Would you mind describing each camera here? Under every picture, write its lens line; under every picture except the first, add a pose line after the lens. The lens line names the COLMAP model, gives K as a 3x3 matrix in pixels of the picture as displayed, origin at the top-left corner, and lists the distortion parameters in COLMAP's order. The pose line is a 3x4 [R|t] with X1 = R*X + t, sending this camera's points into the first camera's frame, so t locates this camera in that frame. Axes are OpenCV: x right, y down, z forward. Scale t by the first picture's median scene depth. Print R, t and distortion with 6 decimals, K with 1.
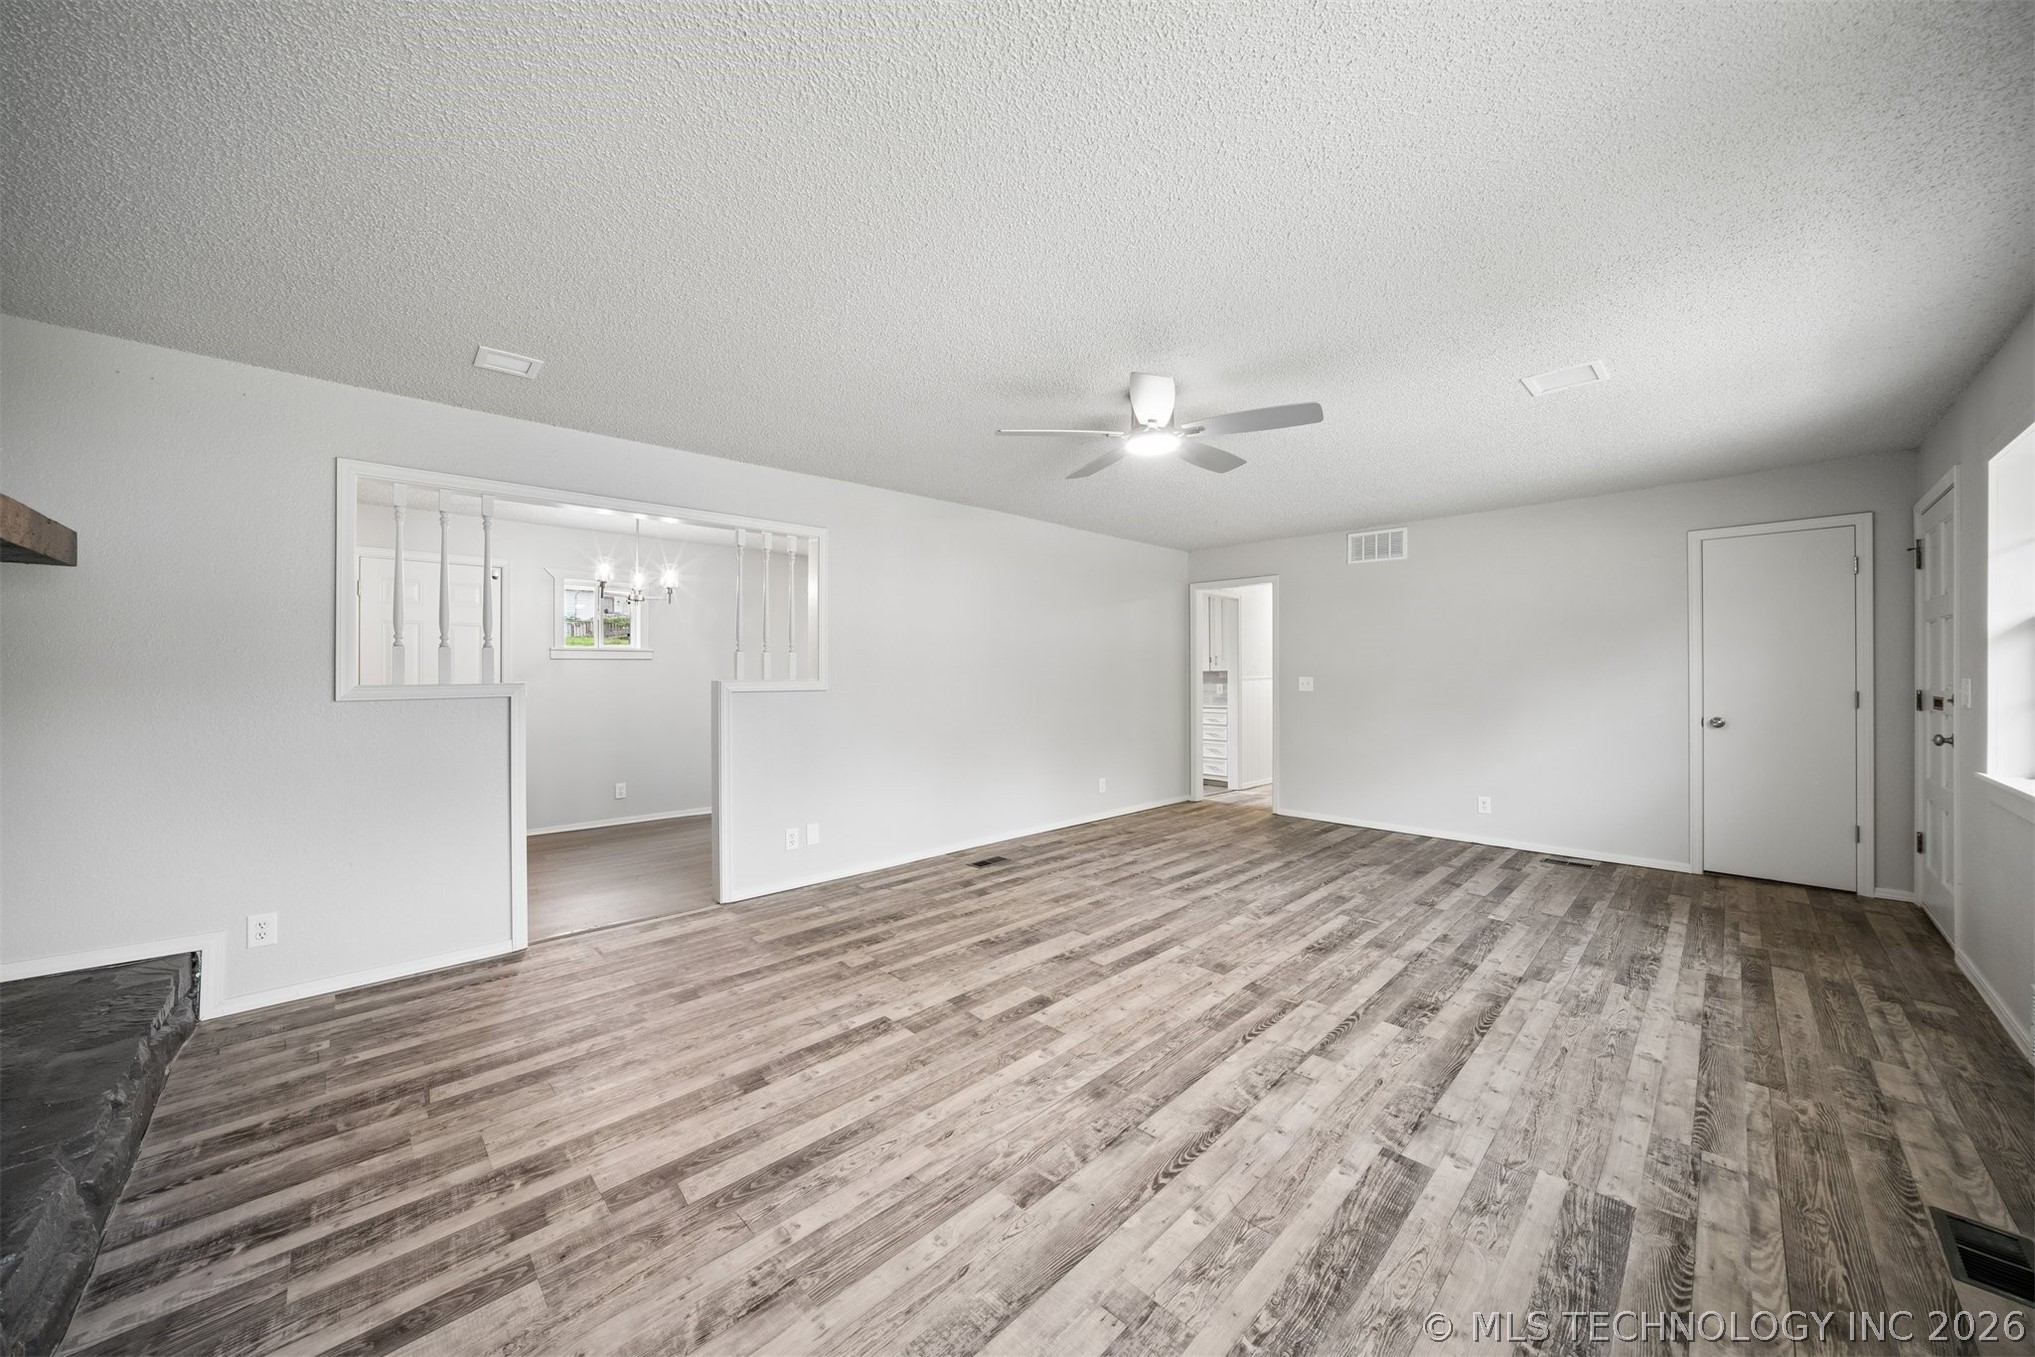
lens RADIAL K [[711.1, 0, 998.4], [0, 711.1, 675.0], [0, 0, 1]] dist [-0.024700, 0.004963]
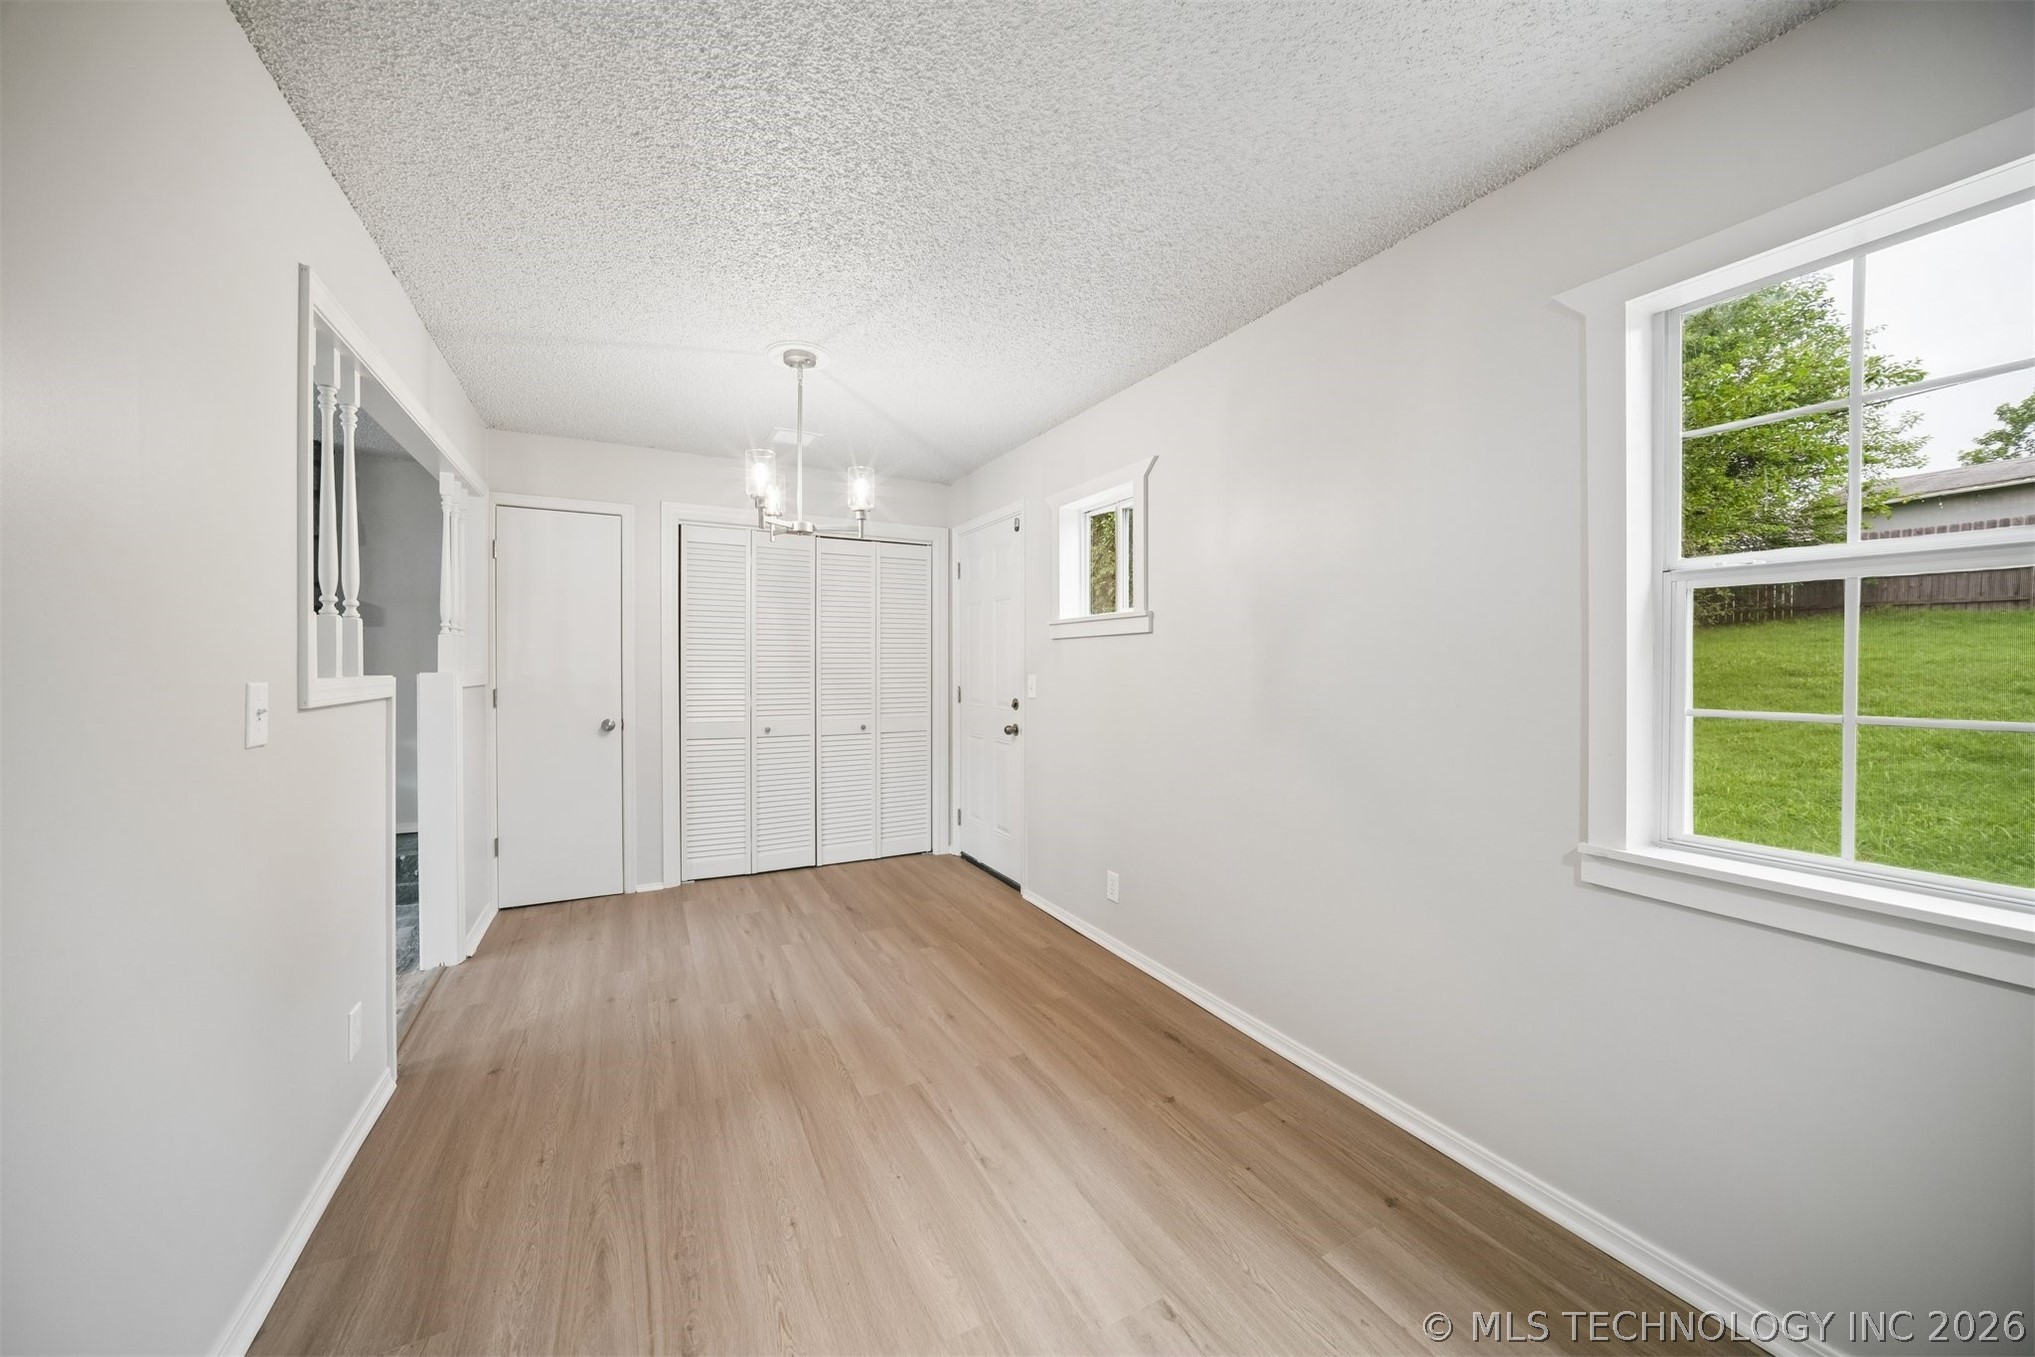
lens RADIAL K [[711.1, 0, 1002.9], [0, 711.1, 671.6], [0, 0, 1]] dist [-0.024700, 0.004963]
pose [[-0.260103, 0.012898, -0.965495, -0.012963], [-0.000938, 0.999907, 0.013610, -0.002435], [0.965580, 0.004446, -0.260067, 2.072492]]
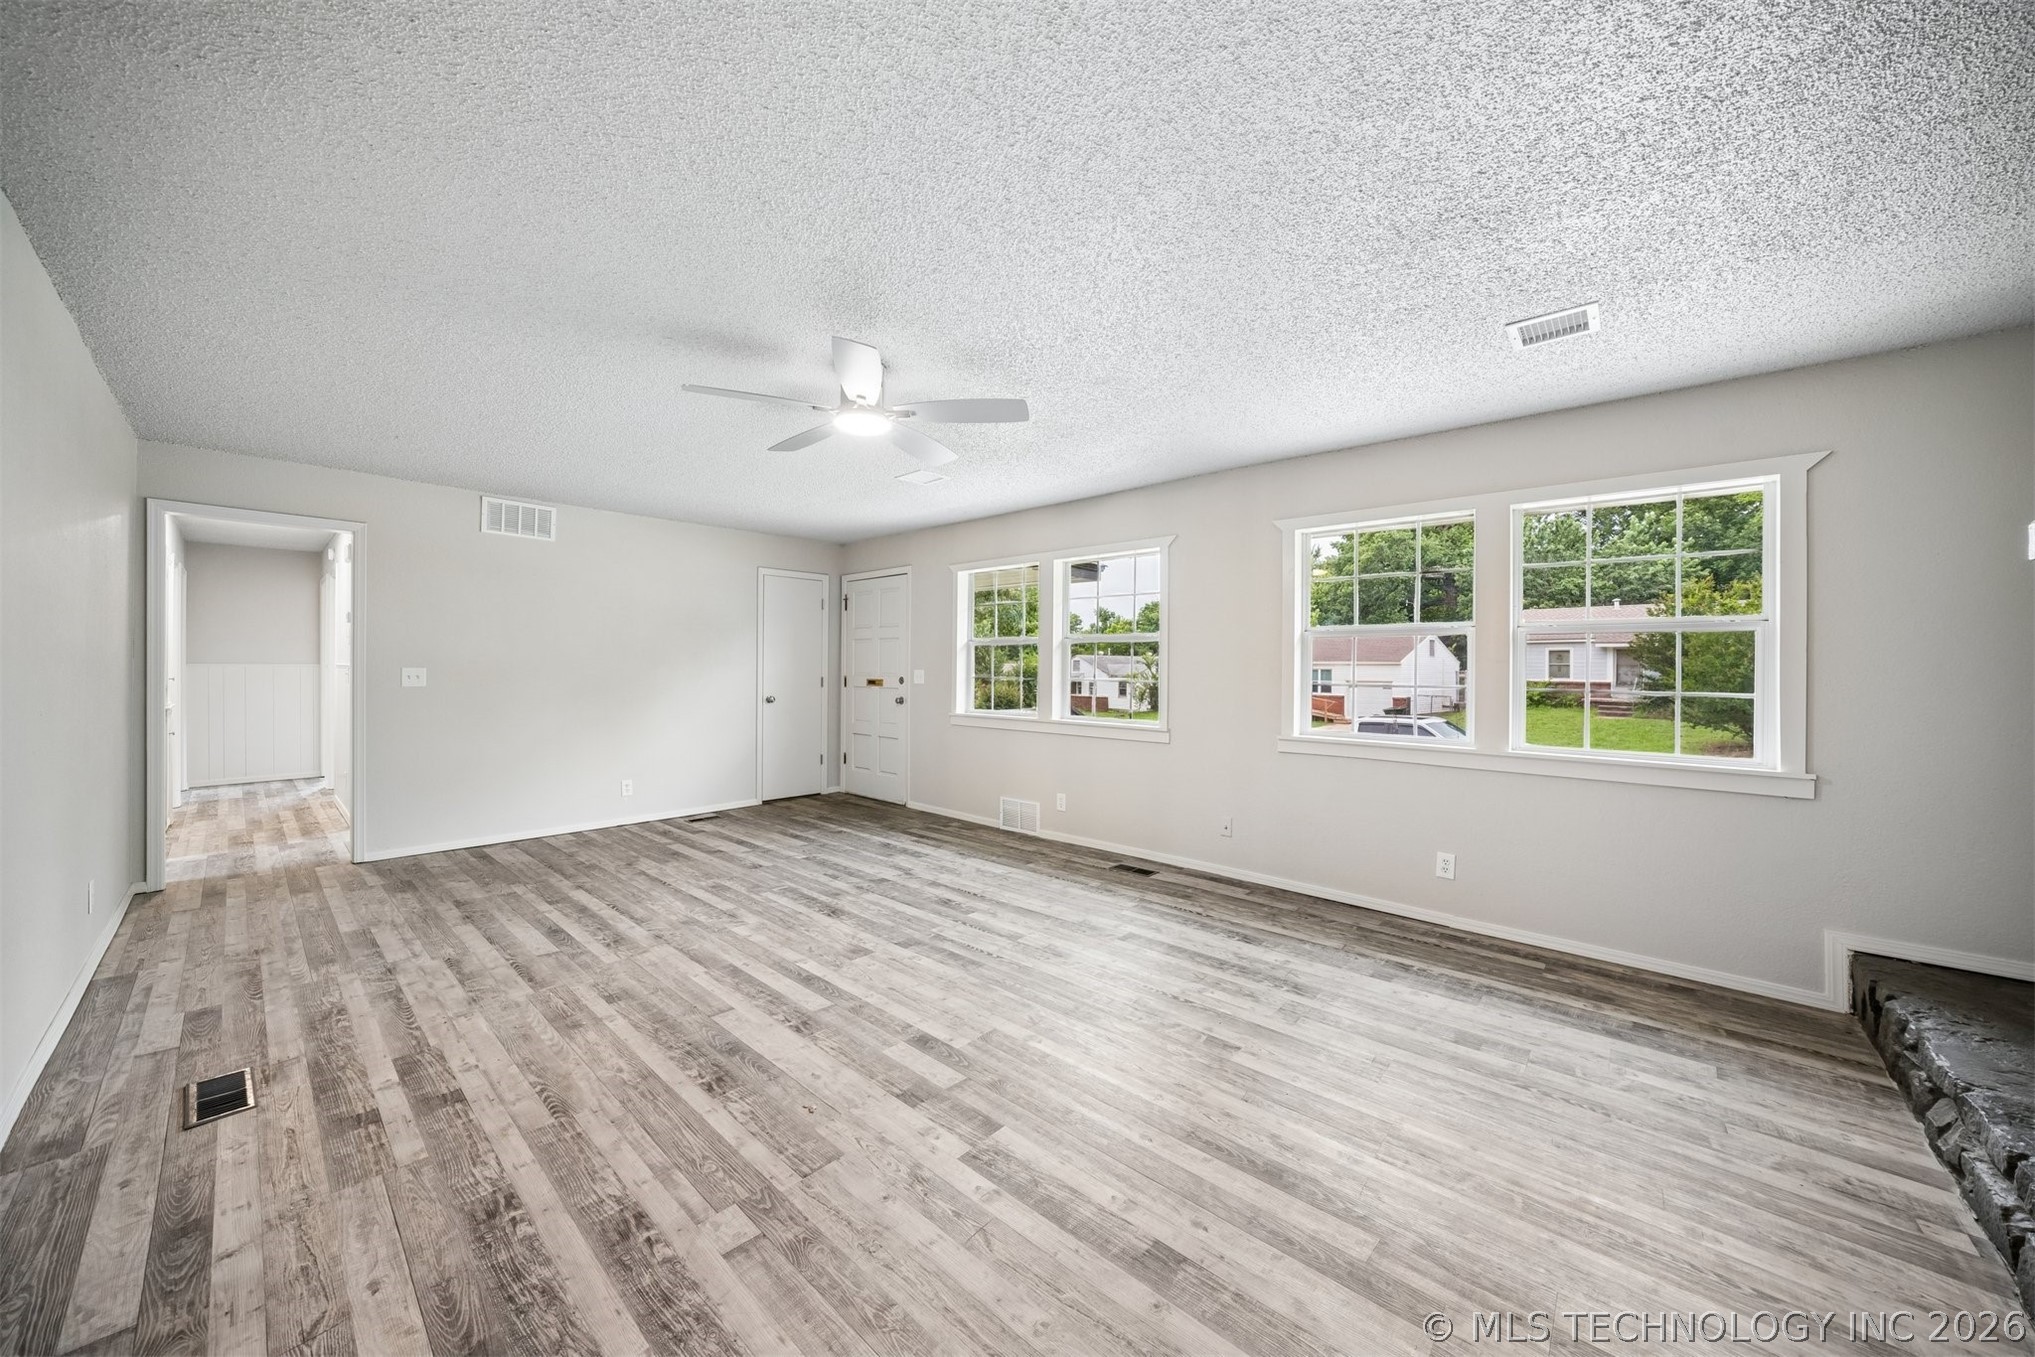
lens RADIAL K [[711.1, 0, 1008.7], [0, 711.1, 671.9], [0, 0, 1]] dist [-0.024700, 0.004963]
pose [[-0.078700, -0.003717, 0.996891, -0.724148], [-0.006707, 0.999972, 0.003199, 0.001283], [-0.996876, -0.006435, -0.078723, 0.856289]]
